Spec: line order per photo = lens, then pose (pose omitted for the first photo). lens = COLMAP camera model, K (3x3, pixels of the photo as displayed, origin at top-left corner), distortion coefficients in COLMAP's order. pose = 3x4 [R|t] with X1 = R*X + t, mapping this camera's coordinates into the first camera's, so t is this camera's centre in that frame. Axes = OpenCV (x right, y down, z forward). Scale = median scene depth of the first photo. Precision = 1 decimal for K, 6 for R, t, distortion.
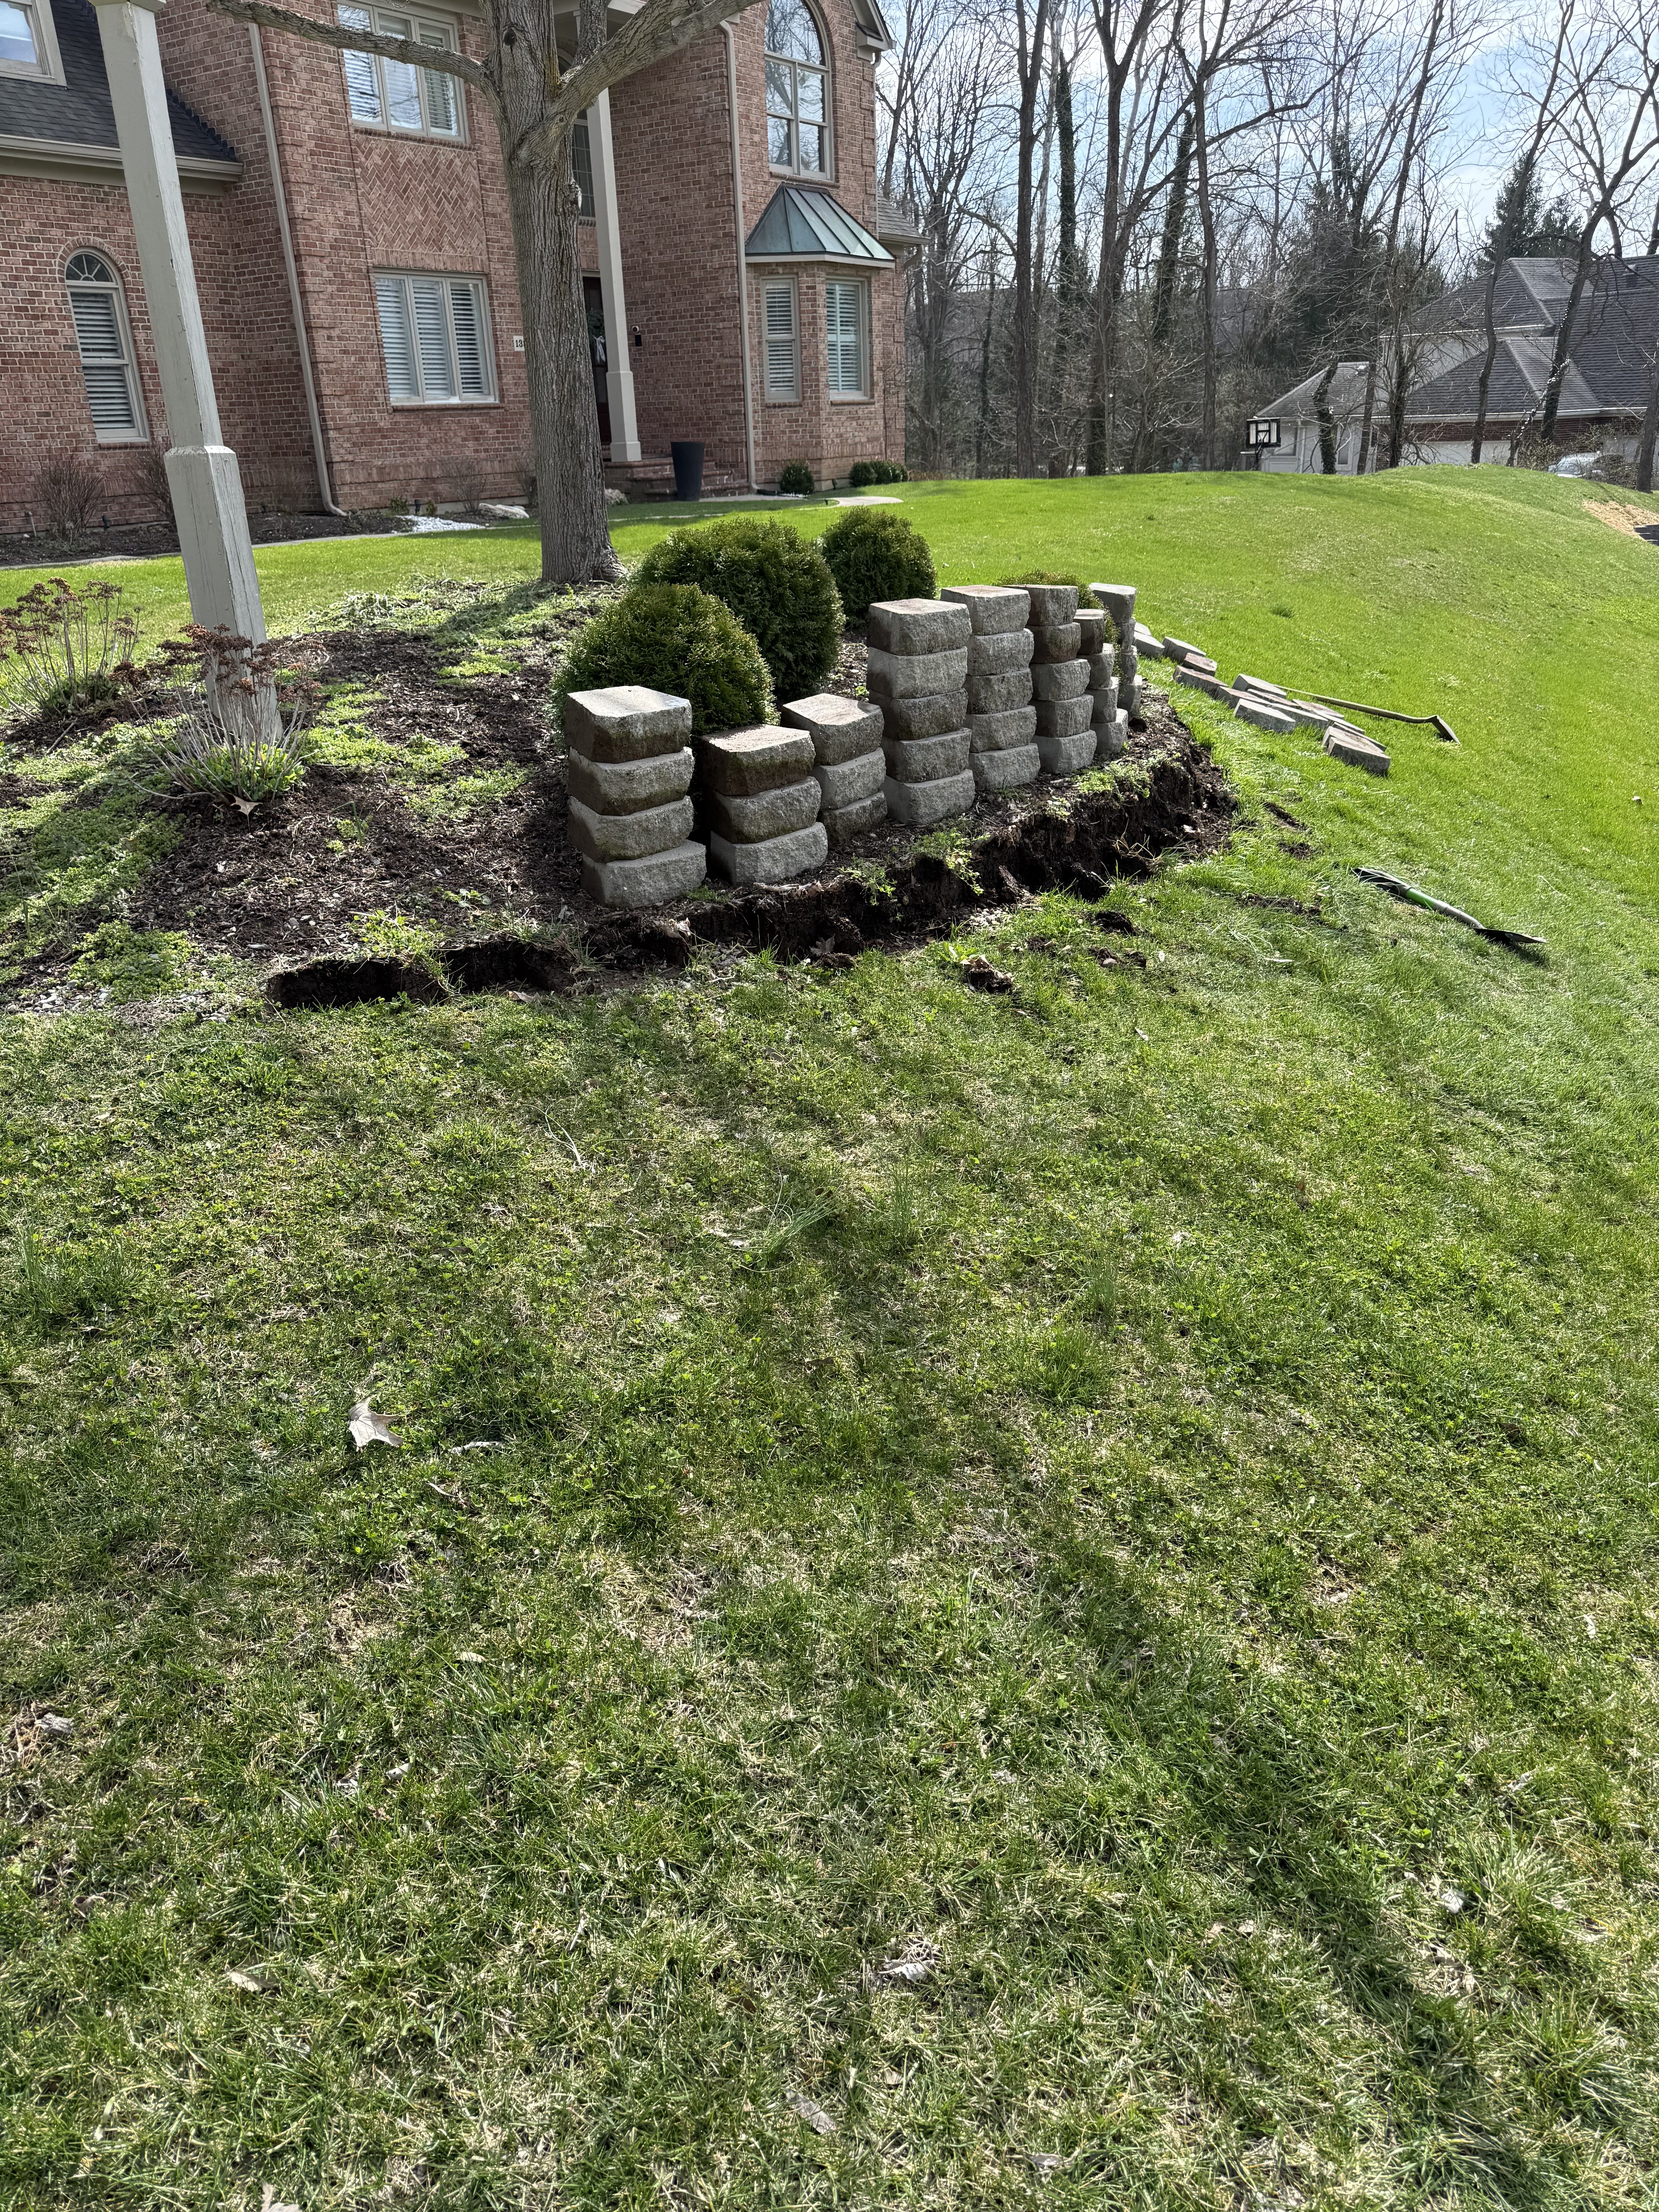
lens RADIAL K [[1569.8, 0, 820.1], [0, 1569.8, 1072.3], [0, 0, 1]] dist [0.056927, -0.060555]
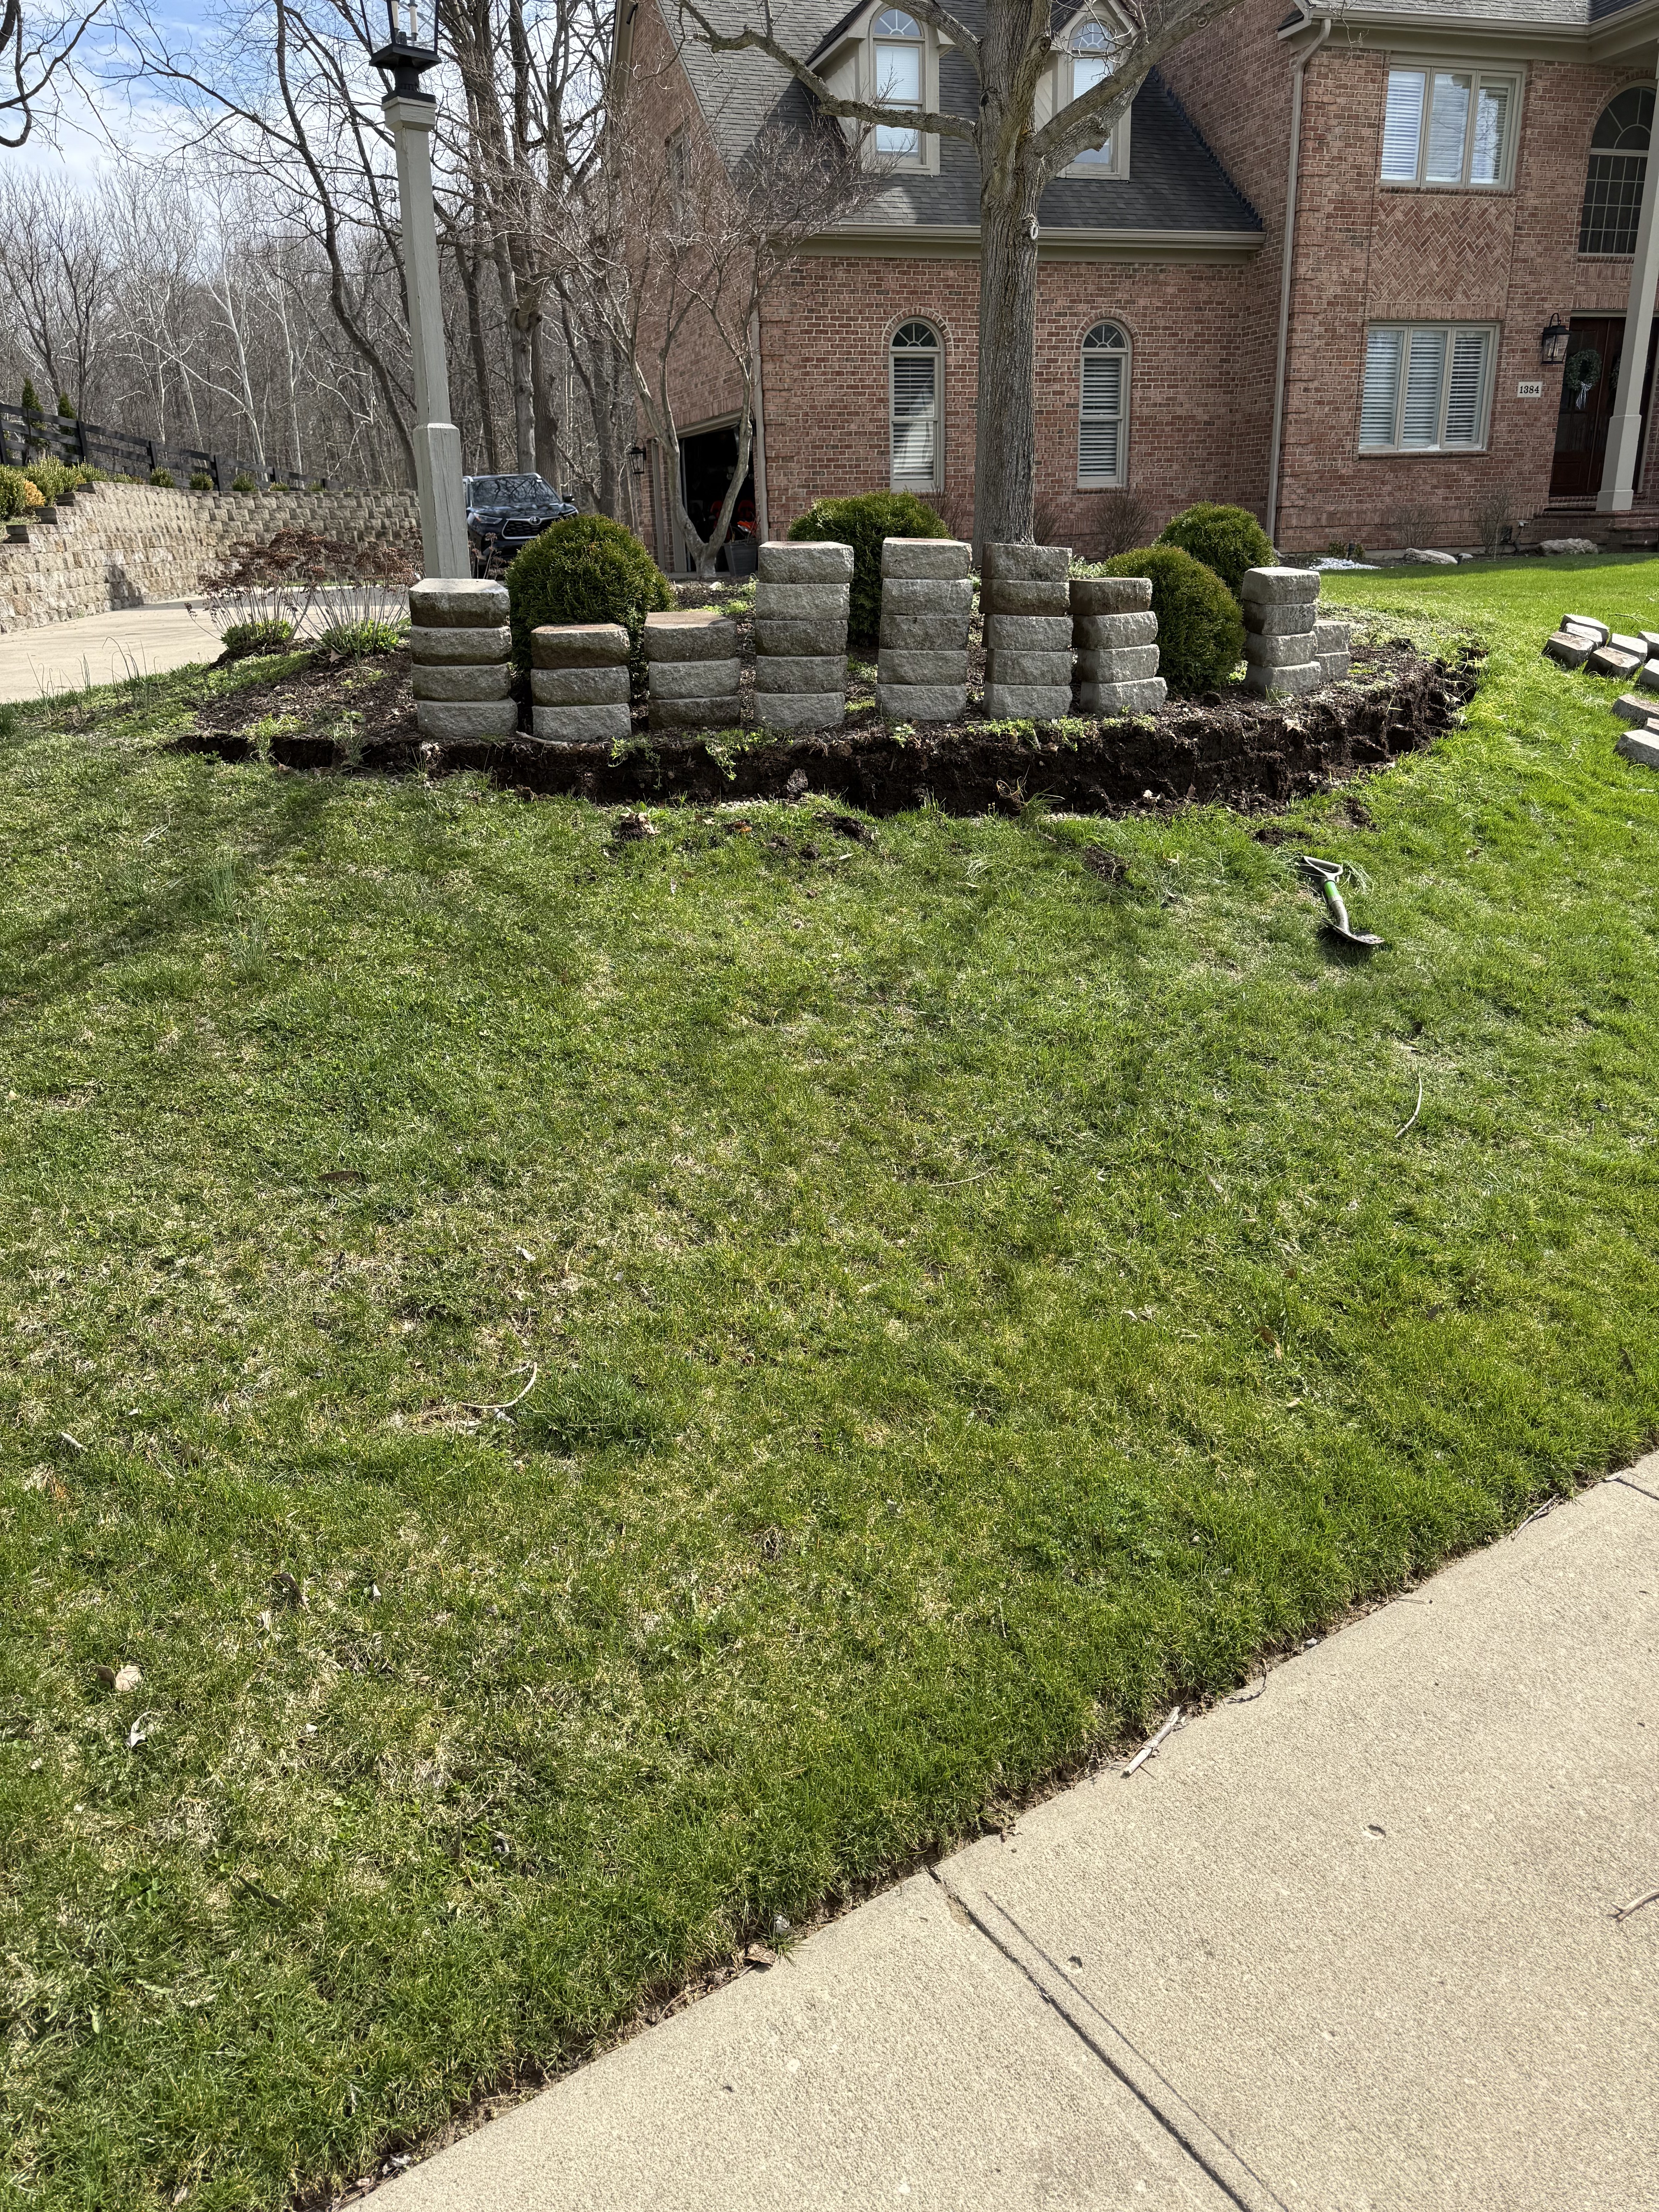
lens RADIAL K [[1569.8, 0, 853.0], [0, 1569.8, 1090.4], [0, 0, 1]] dist [0.056927, -0.060555]
pose [[0.773074, 0.228838, -0.591600, 0.187983], [-0.246389, 0.967755, 0.052370, 0.005467], [0.584508, 0.105278, 0.804529, 0.027918]]
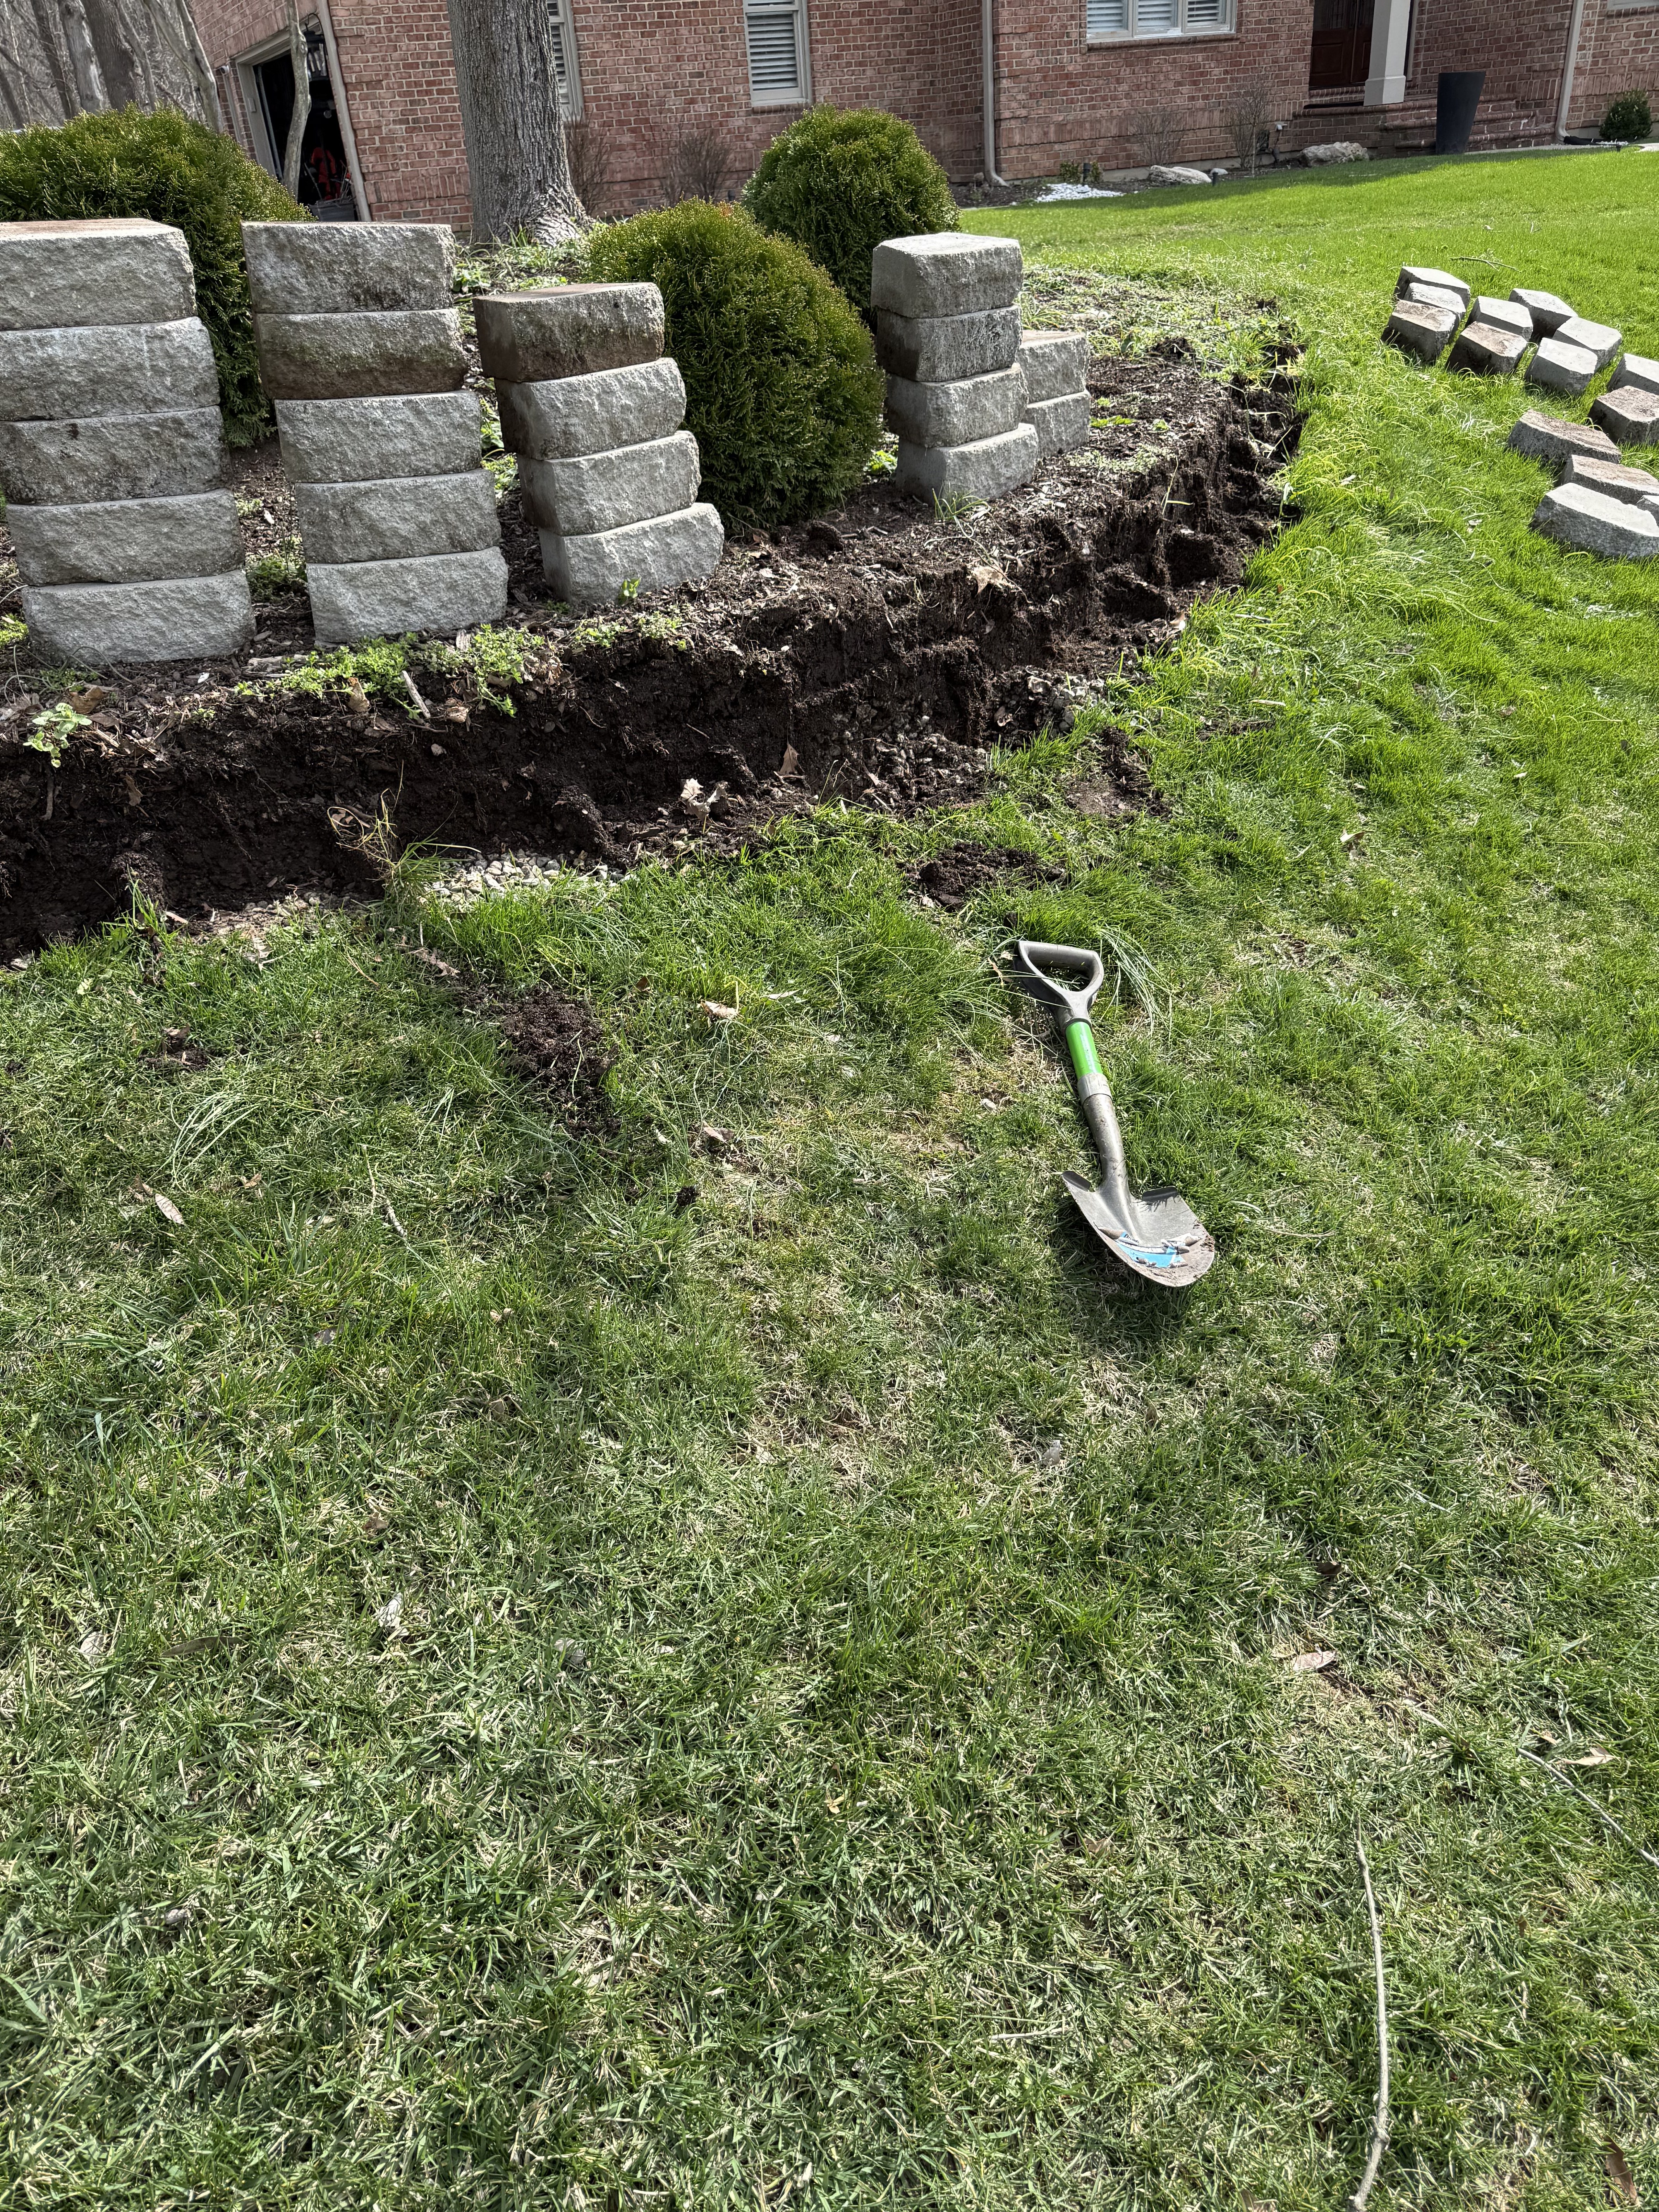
lens RADIAL K [[1569.8, 0, 838.5], [0, 1569.8, 1070.4], [0, 0, 1]] dist [0.056927, -0.060555]
pose [[0.860782, 0.231947, -0.453051, 0.131277], [-0.155406, 0.967392, 0.200006, -0.044160], [0.484669, -0.101755, 0.868759, 0.156359]]
